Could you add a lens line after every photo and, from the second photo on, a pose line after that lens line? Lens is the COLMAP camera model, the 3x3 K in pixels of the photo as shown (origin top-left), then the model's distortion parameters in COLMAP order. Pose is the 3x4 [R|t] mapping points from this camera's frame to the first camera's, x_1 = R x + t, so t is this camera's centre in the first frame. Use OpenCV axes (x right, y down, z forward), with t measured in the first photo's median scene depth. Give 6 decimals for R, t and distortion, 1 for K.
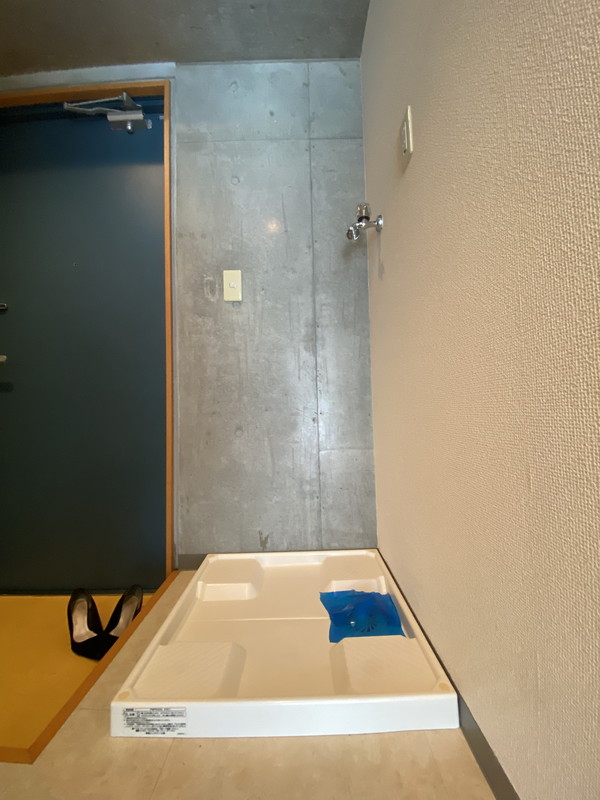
lens RADIAL K [[324.9, 0, 304.2], [0, 324.9, 402.3], [0, 0, 1]] dist [-0.003442, -0.008833]
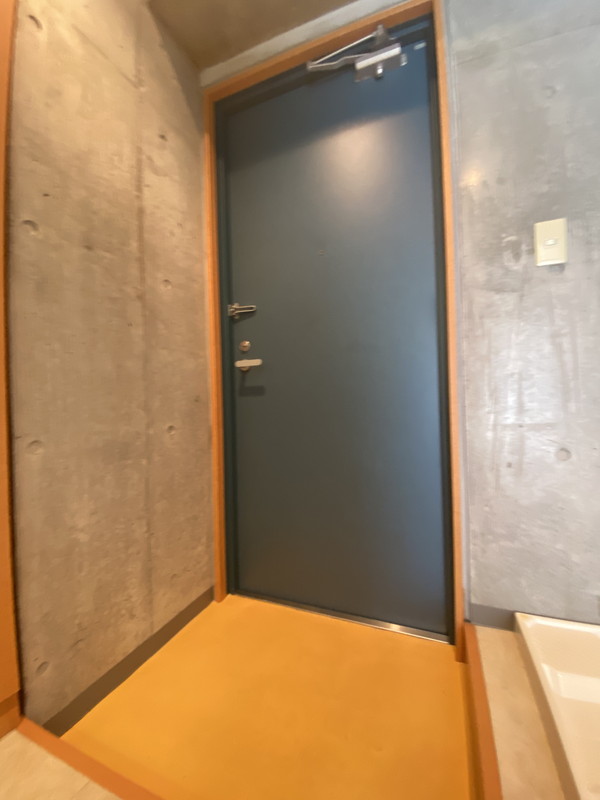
lens RADIAL K [[324.9, 0, 301.4], [0, 324.9, 404.8], [0, 0, 1]] dist [-0.003442, -0.008833]
pose [[0.931584, -0.004286, -0.363500, -0.468063], [0.019181, 0.999117, 0.037378, -0.046620], [0.363019, -0.041794, 0.930844, 0.143926]]
